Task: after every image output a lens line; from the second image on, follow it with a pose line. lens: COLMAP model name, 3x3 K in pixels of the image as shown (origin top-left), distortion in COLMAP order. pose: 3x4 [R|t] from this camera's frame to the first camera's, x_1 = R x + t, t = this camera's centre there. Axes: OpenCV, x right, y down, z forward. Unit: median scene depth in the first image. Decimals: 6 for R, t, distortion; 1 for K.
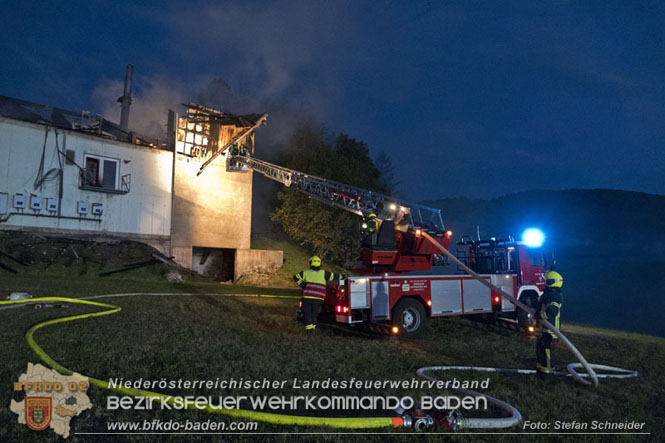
lens RADIAL K [[463.0, 0, 330.7], [0, 463.0, 217.5], [0, 0, 1]] dist [0.008201, 0.002056]
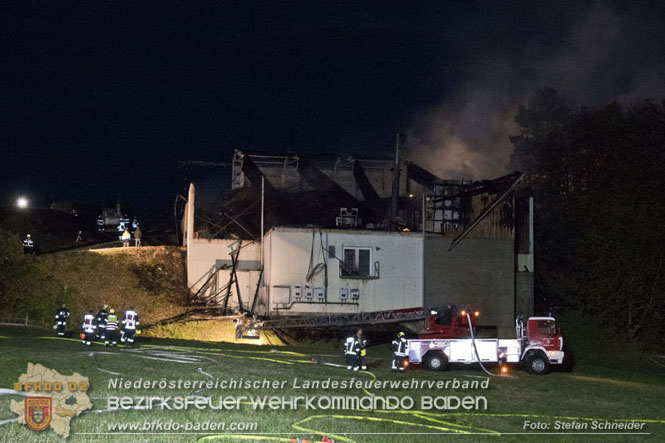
lens RADIAL K [[1127.5, 0, 332.5], [0, 1127.5, 221.5], [0, 0, 1]] dist [0.060001, 0.013135]
pose [[0.790673, -0.078680, -0.607163, 1.216825], [0.062258, 0.996900, -0.048110, -0.069744], [0.609066, 0.000239, 0.793120, -1.305601]]
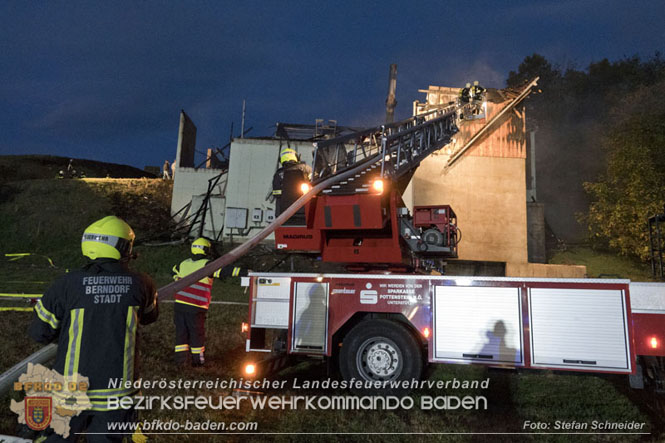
lens RADIAL K [[527.5, 0, 332.5], [0, 527.5, 193.5], [0, 0, 1]] dist [0.000461, 0.001898]
pose [[0.717304, -0.104047, -0.688948, 0.255959], [0.043863, 0.993569, -0.104383, 0.044461], [0.695378, 0.044655, 0.717255, 0.251758]]
